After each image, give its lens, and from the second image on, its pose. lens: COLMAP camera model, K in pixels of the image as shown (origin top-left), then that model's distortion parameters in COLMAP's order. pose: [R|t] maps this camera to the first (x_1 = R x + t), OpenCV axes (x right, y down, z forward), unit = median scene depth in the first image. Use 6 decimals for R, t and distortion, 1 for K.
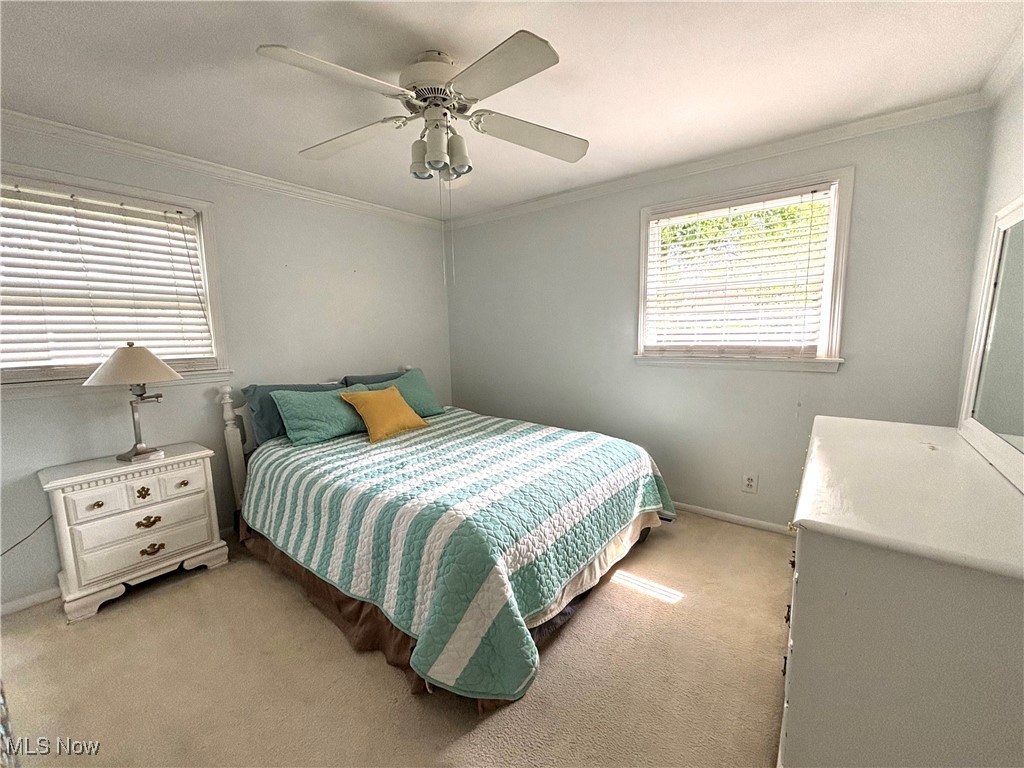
lens RADIAL K [[413.8, 0, 514.0], [0, 413.8, 388.1], [0, 0, 1]] dist [-0.000639, -0.000024]
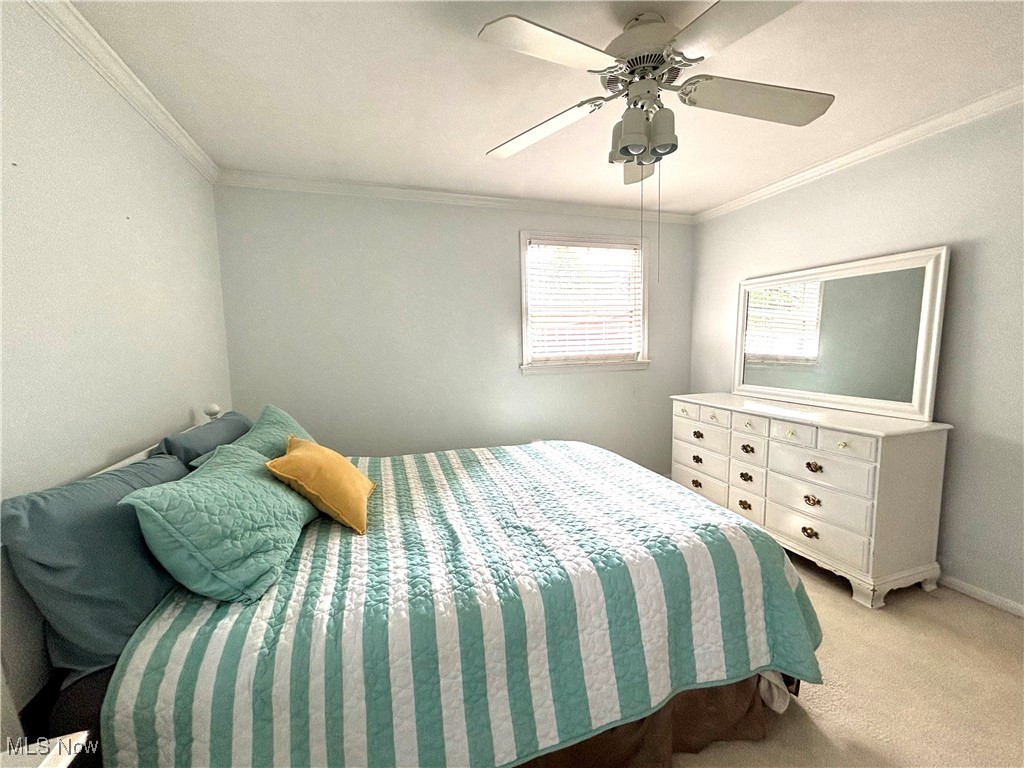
lens RADIAL K [[413.8, 0, 513.3], [0, 413.8, 382.9], [0, 0, 1]] dist [-0.000639, -0.000024]
pose [[0.560456, -0.070408, 0.825186, -0.693375], [0.126001, 0.992030, -0.000935, -0.045217], [-0.818543, 0.104498, 0.564860, 0.500227]]
